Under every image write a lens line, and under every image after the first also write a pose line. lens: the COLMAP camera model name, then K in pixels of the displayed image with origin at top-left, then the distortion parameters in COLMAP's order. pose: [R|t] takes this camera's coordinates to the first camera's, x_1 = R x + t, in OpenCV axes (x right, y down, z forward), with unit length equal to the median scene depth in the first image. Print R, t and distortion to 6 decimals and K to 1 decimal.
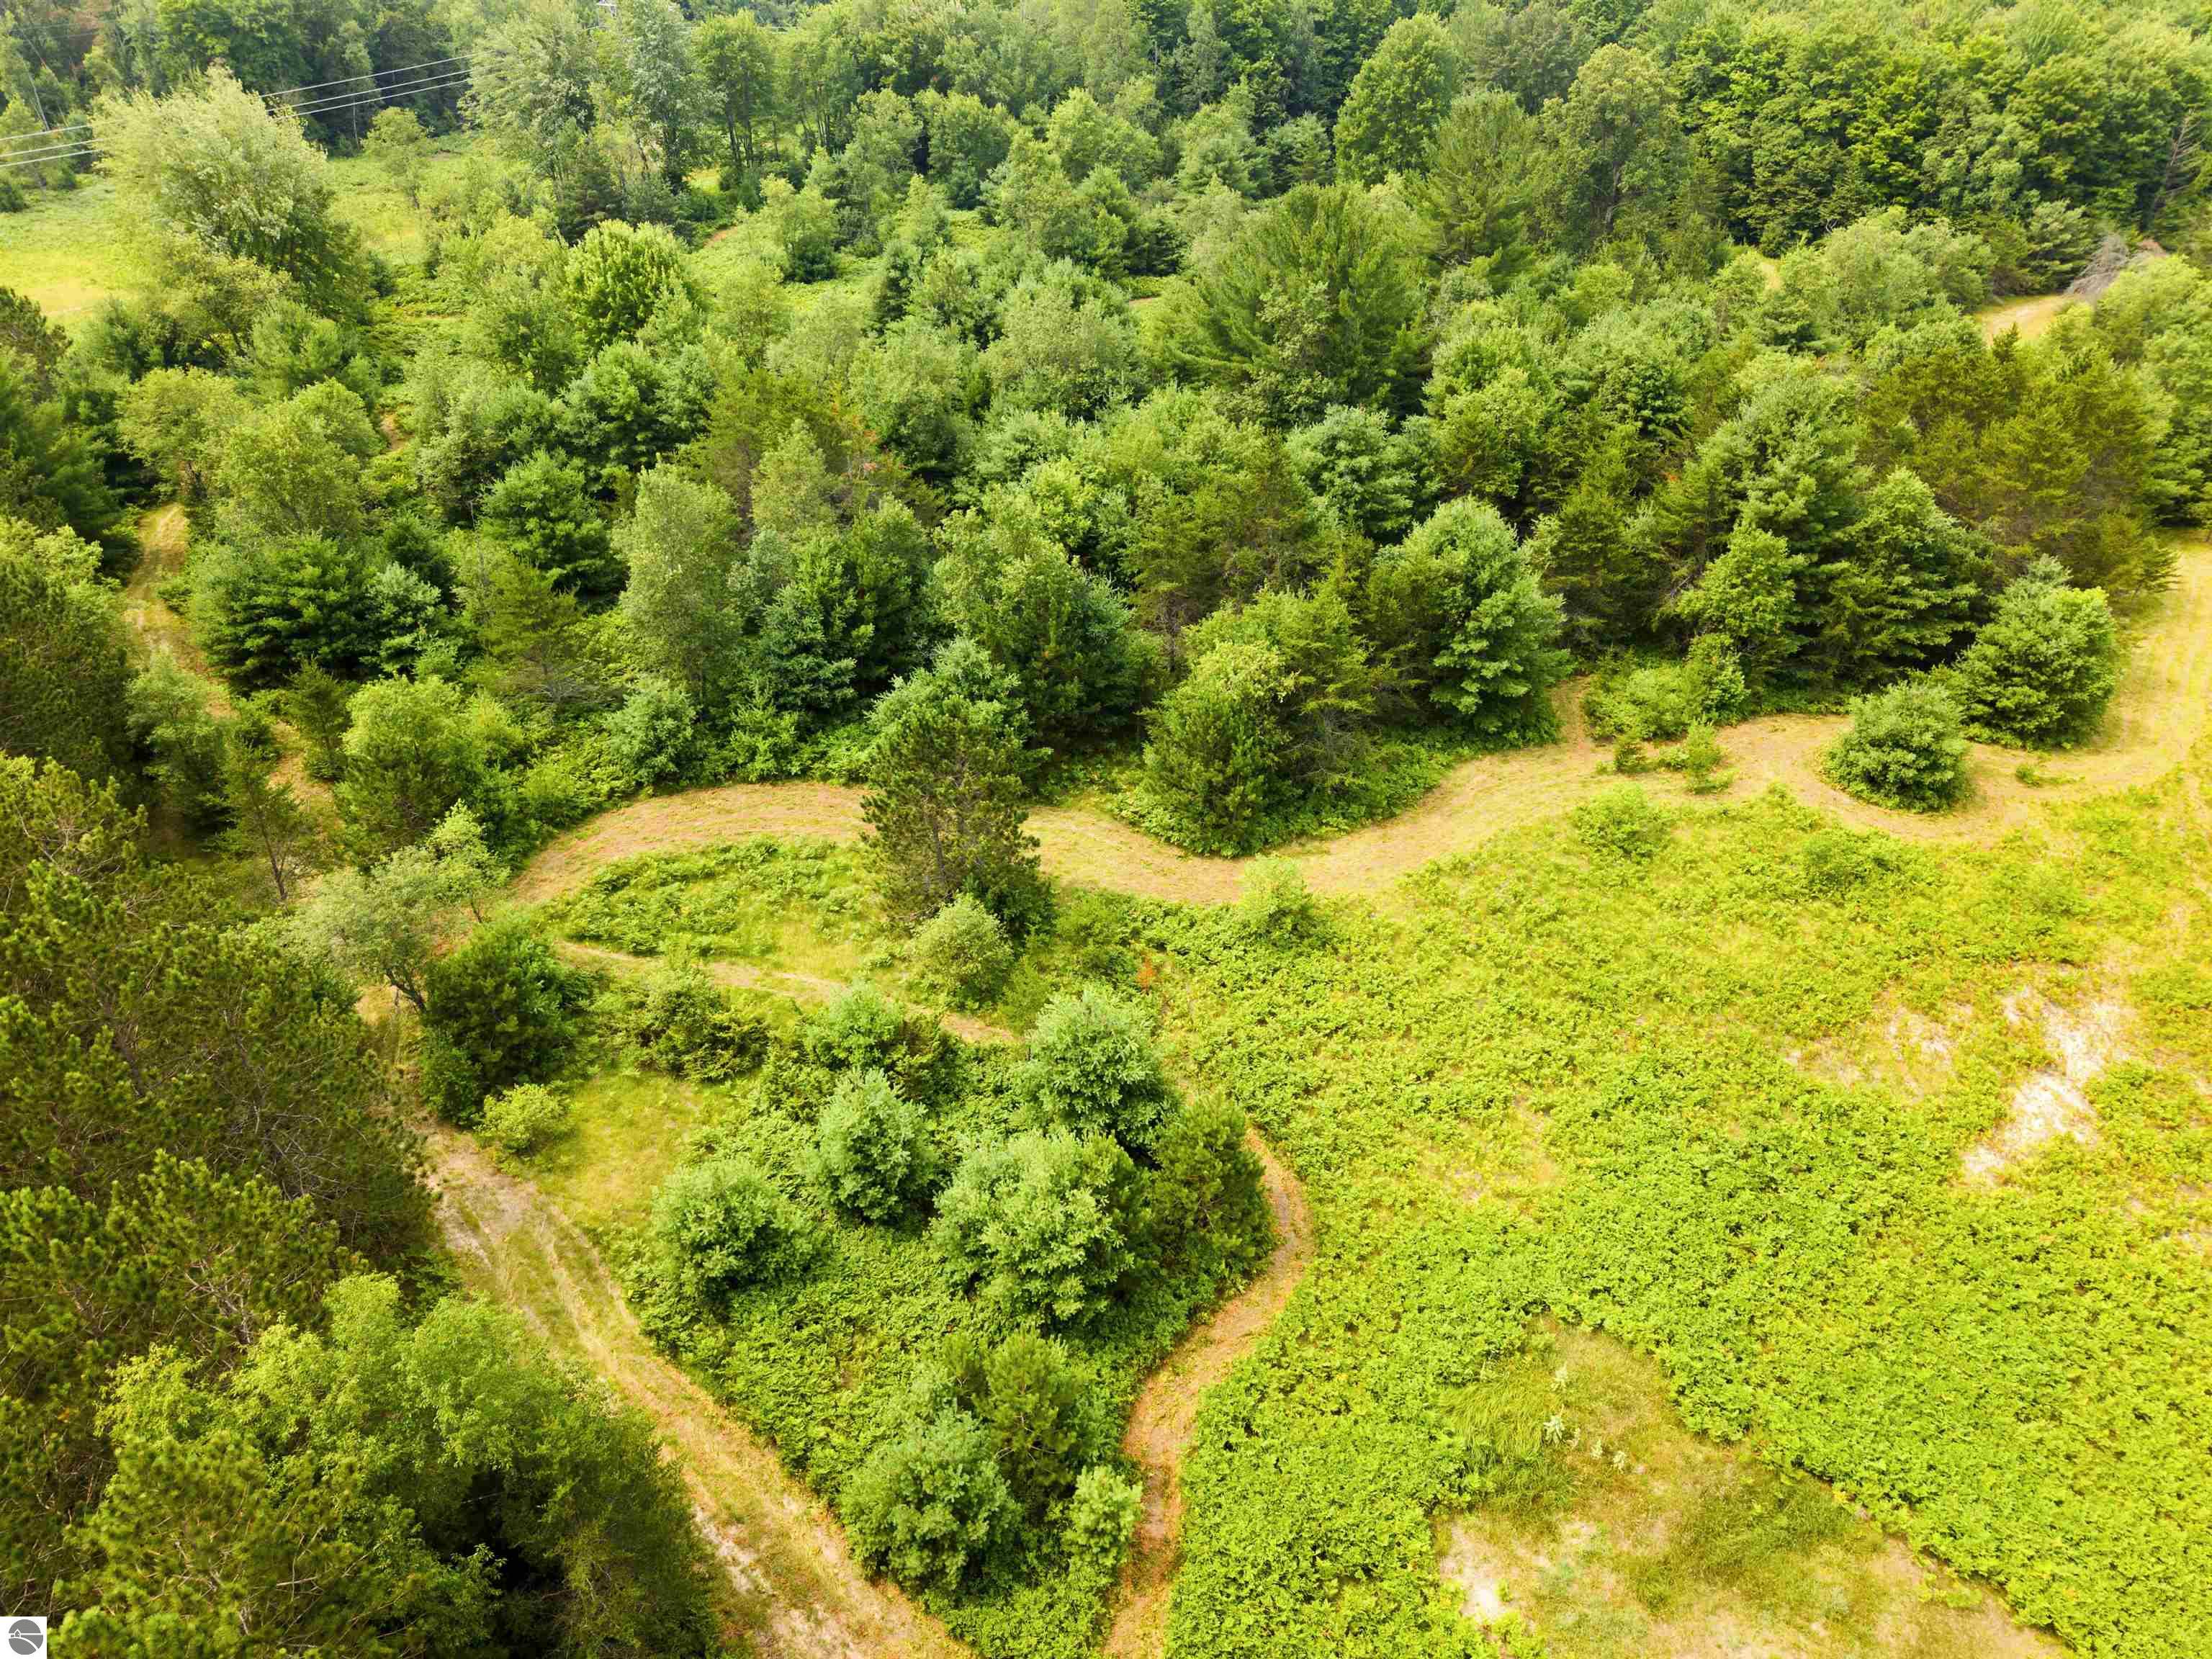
lens RADIAL K [[1491.2, 0, 1109.7], [0, 1491.2, 839.3], [0, 0, 1]] dist [0.019232, -0.013338]
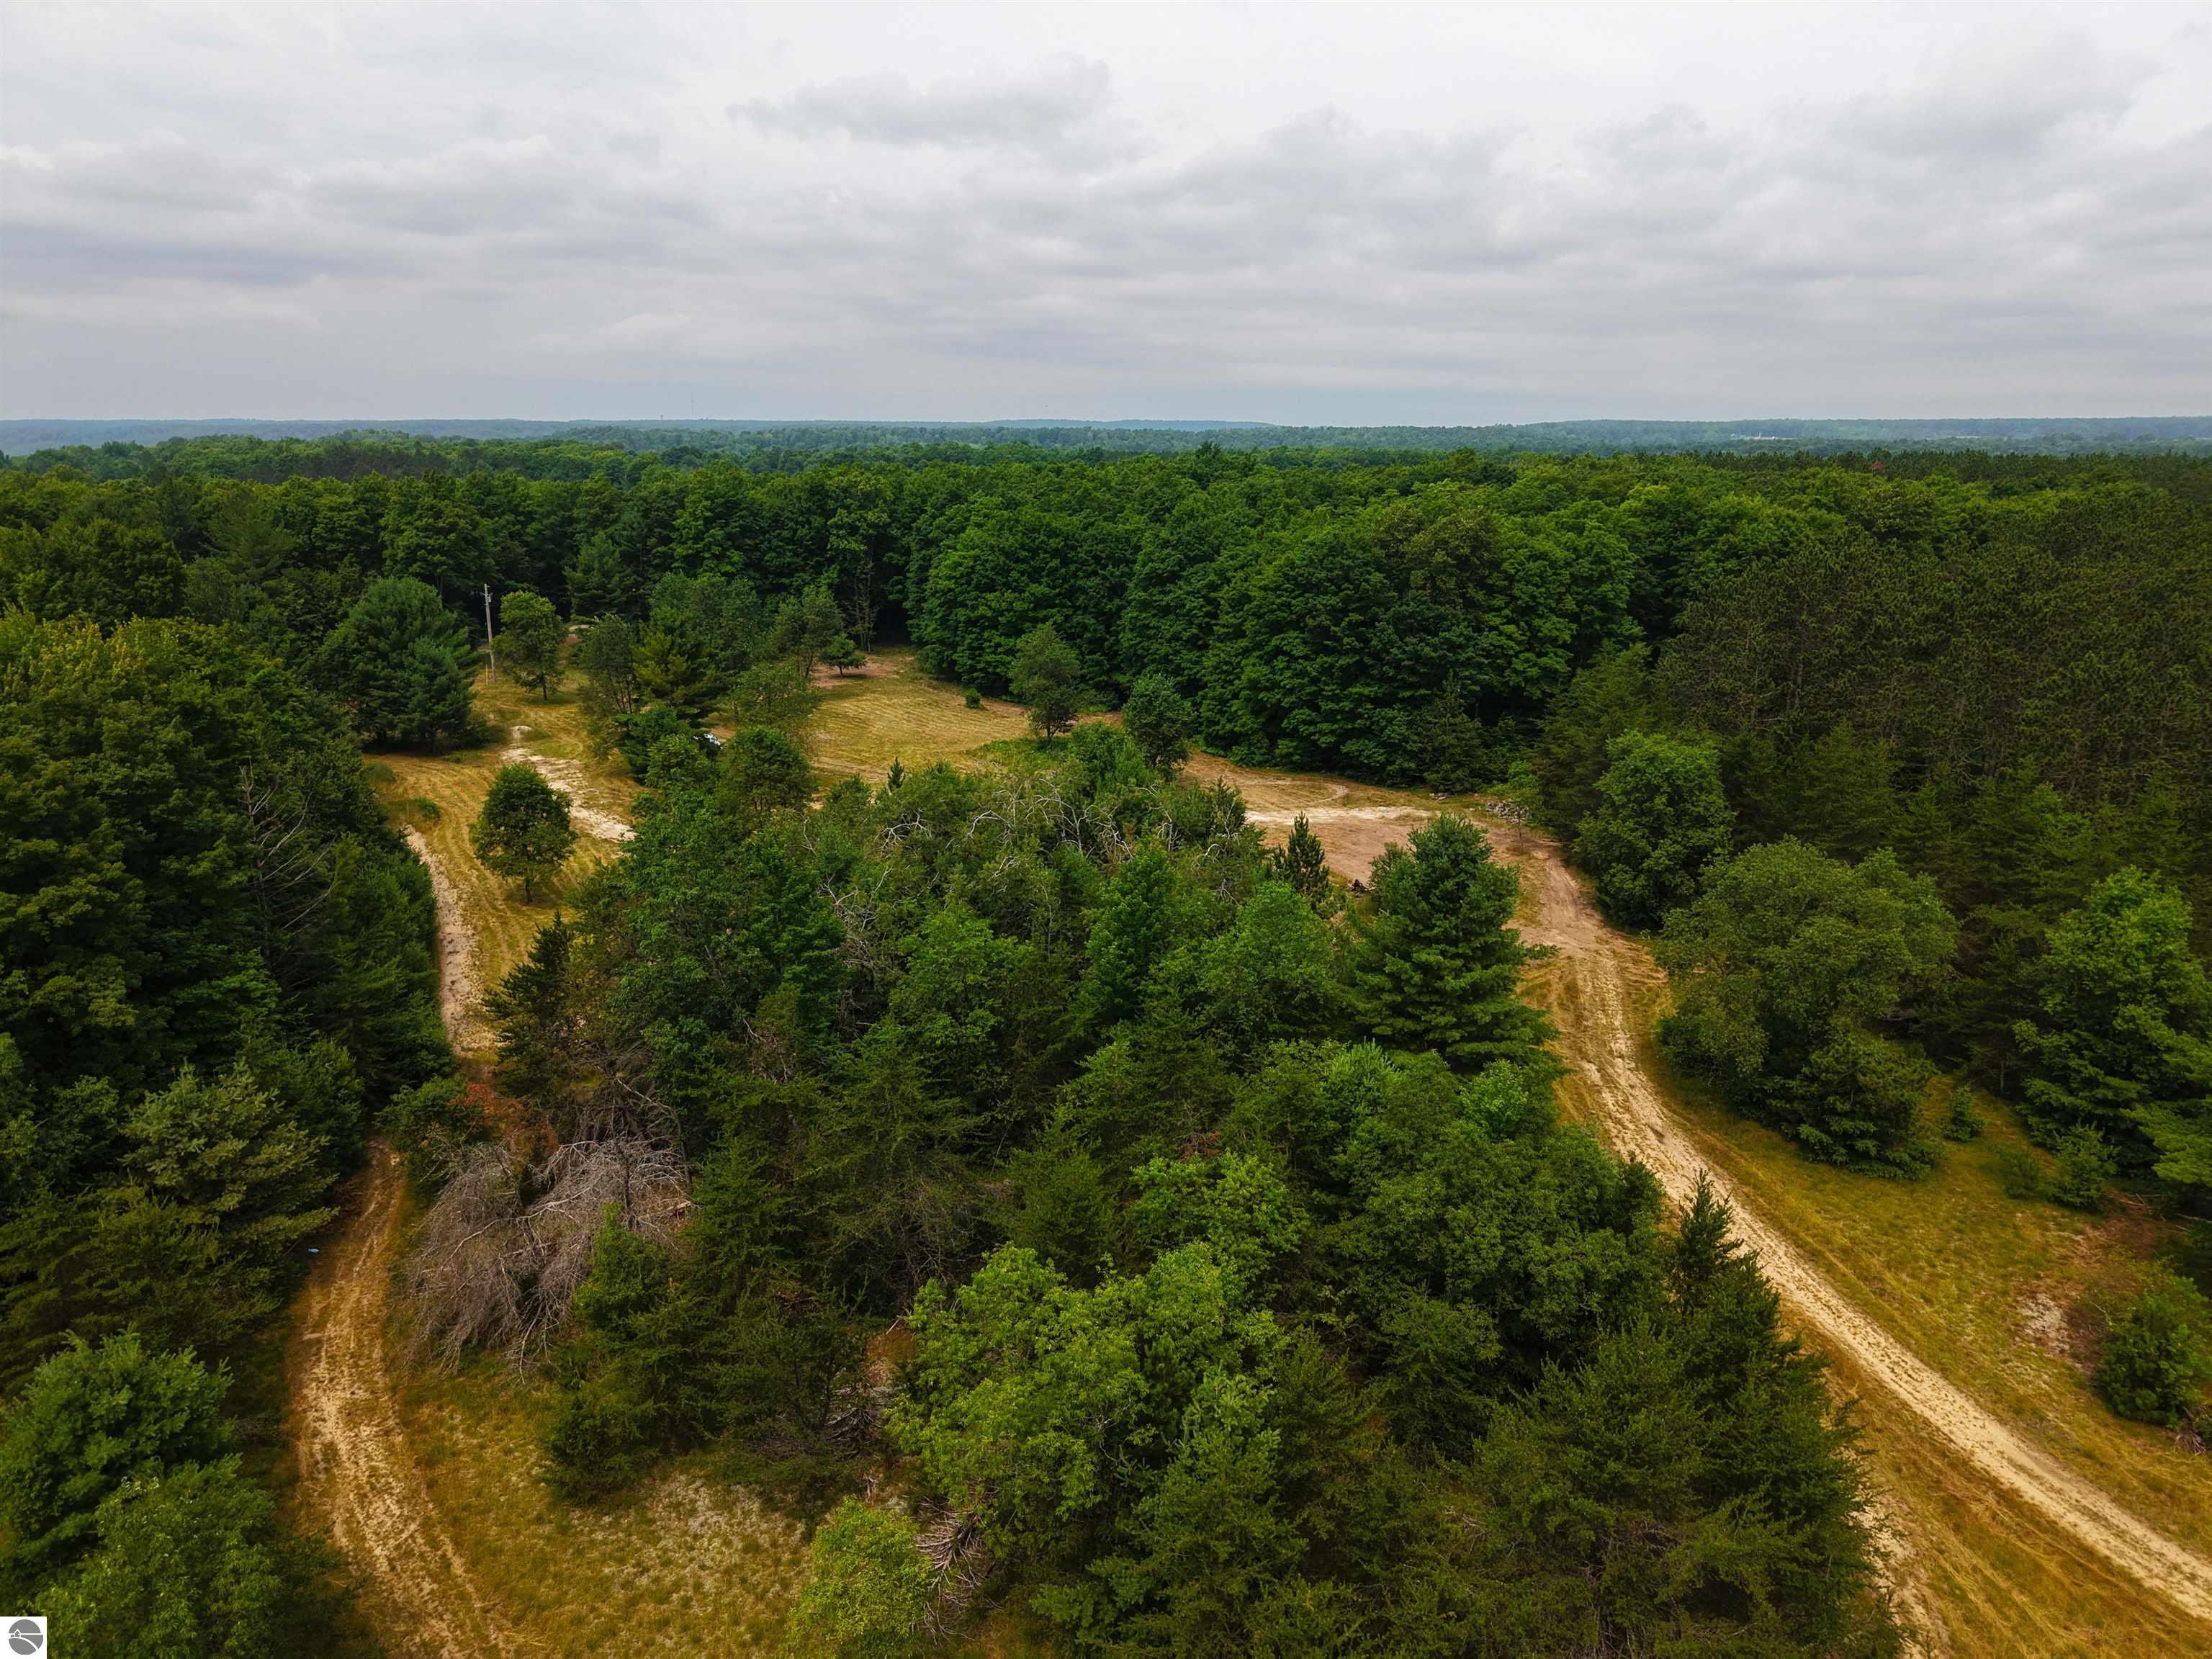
lens RADIAL K [[1491.2, 0, 1111.6], [0, 1491.2, 832.6], [0, 0, 1]] dist [0.019232, -0.013338]
pose [[0.186568, -0.267021, 0.945459, 0.288575], [0.541934, 0.830668, 0.127661, -0.322381], [-0.819451, 0.488559, 0.299684, 0.555273]]
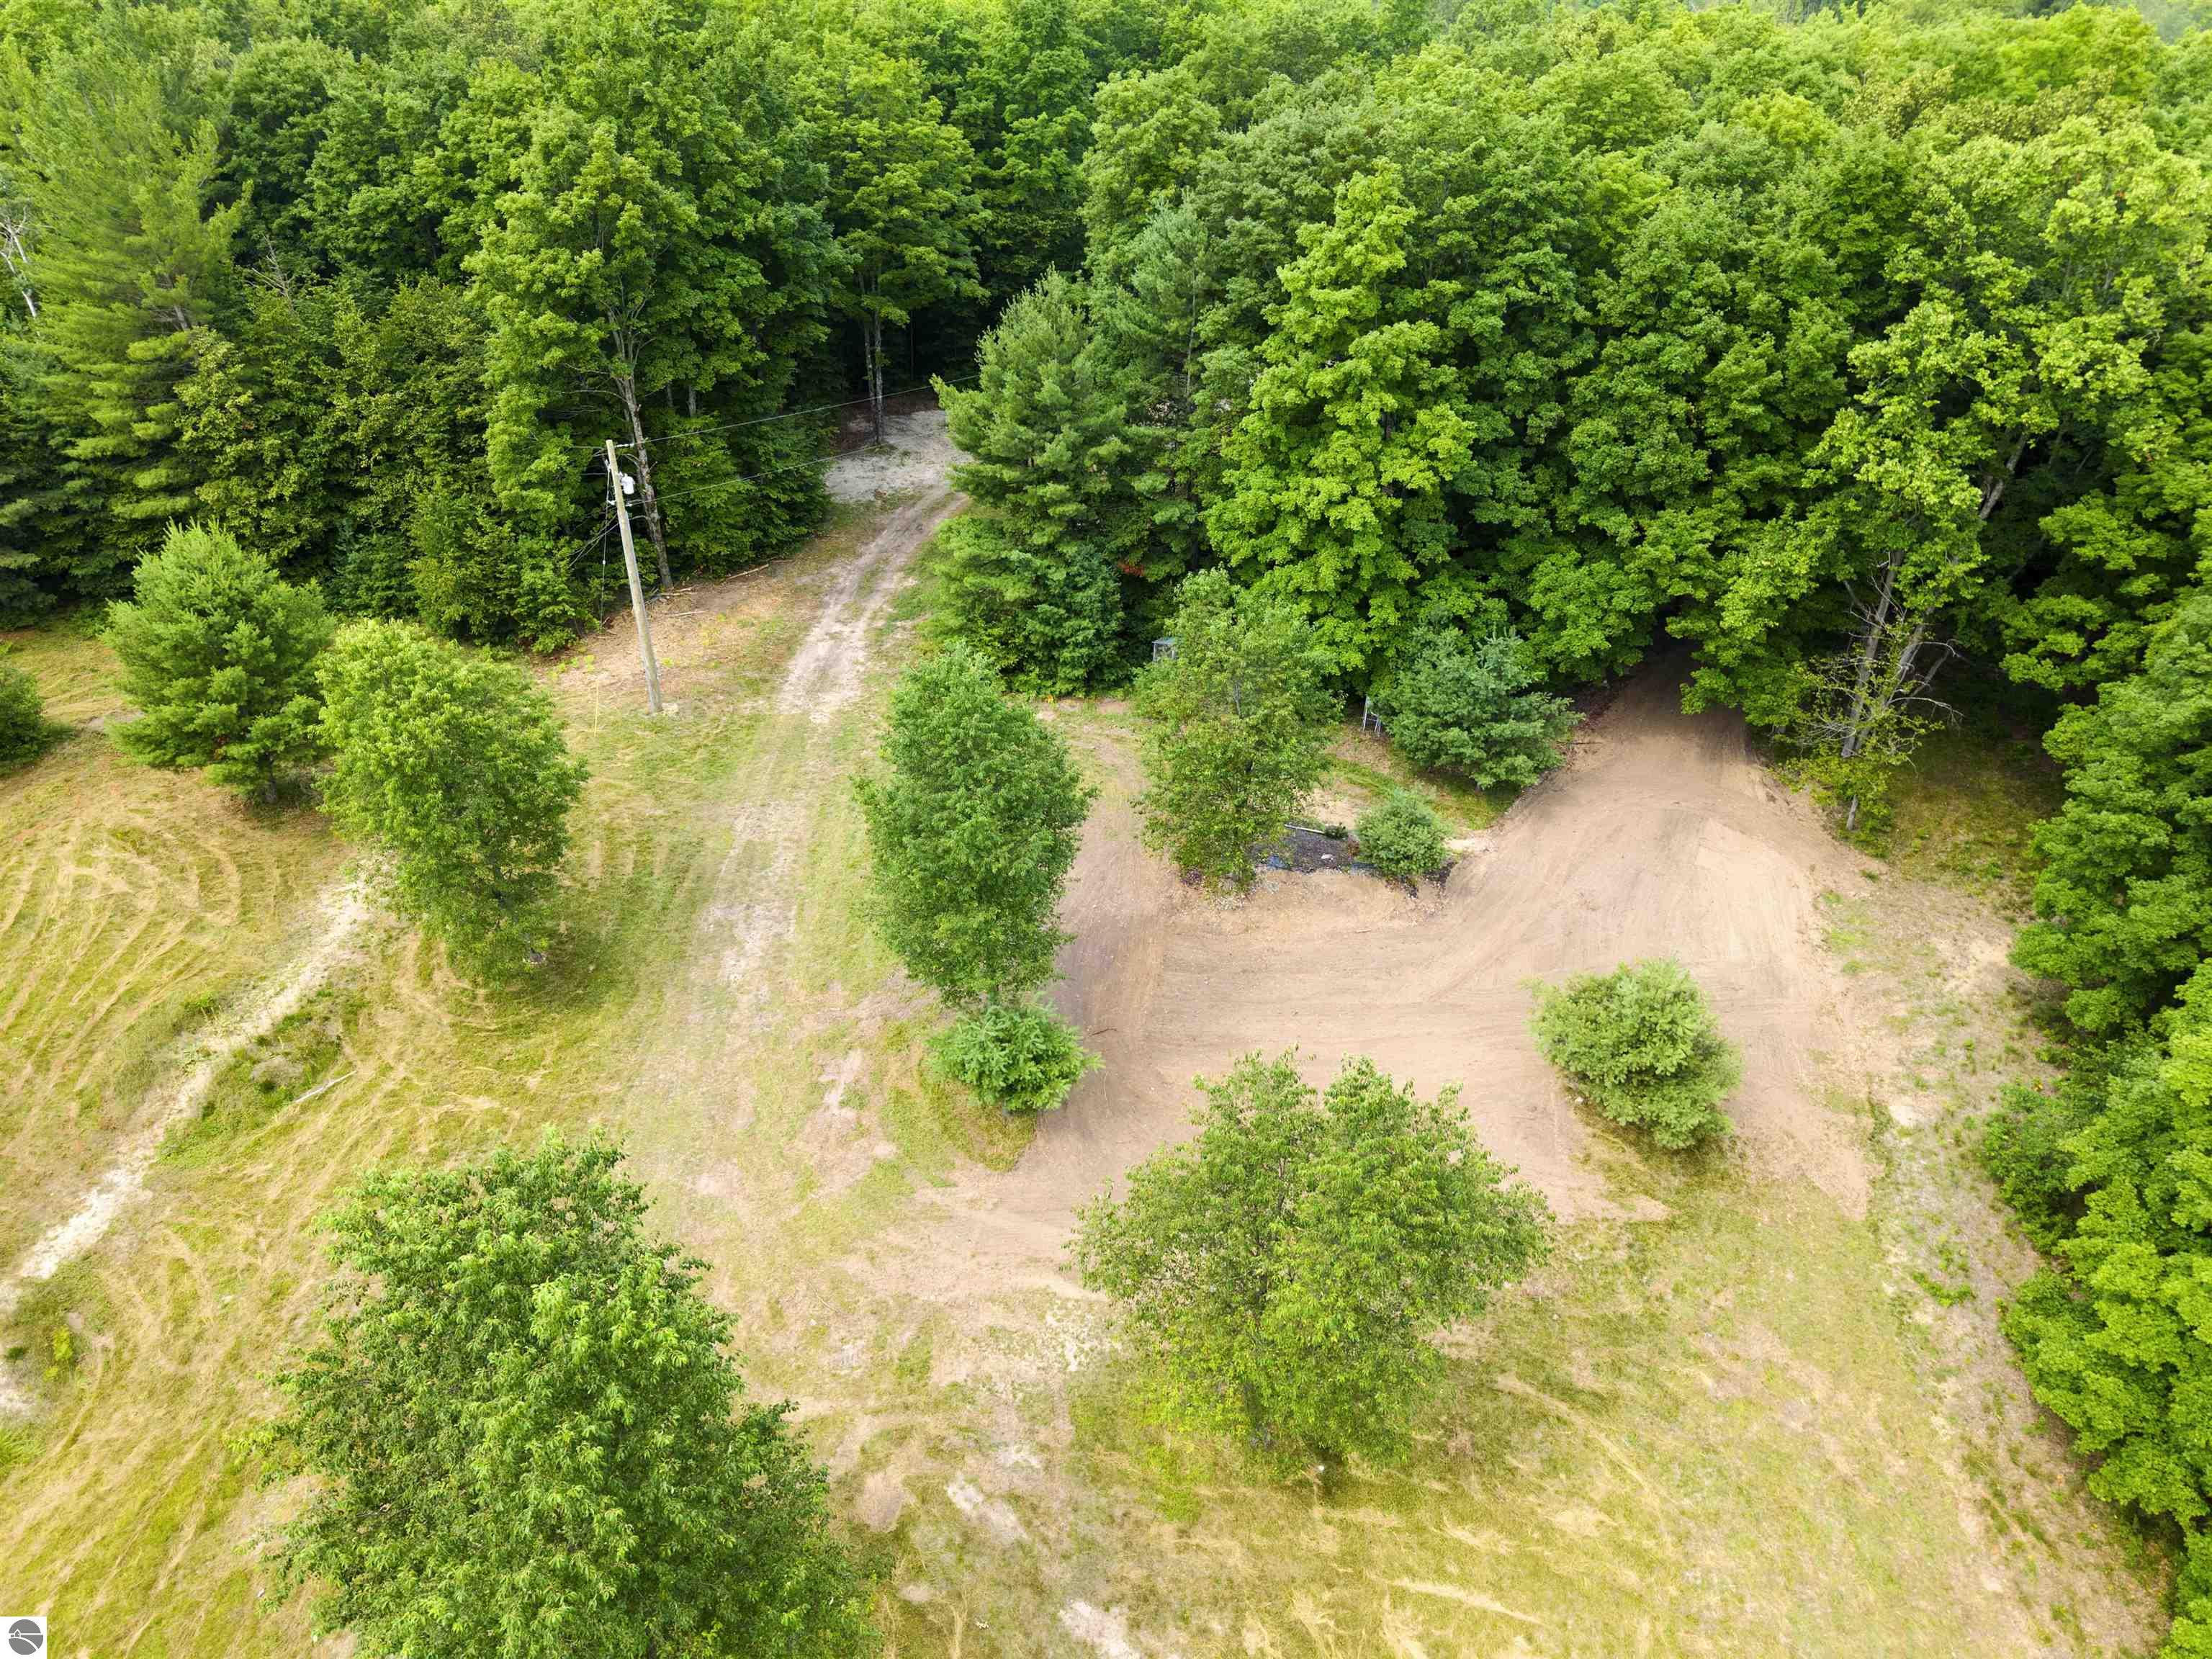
lens RADIAL K [[1491.2, 0, 1119.4], [0, 1491.2, 864.3], [0, 0, 1]] dist [0.019232, -0.013338]
pose [[0.774872, -0.357098, 0.521589, 1.051772], [0.339878, 0.931085, 0.132530, -0.474464], [-0.532970, 0.074583, 0.842841, 0.788019]]
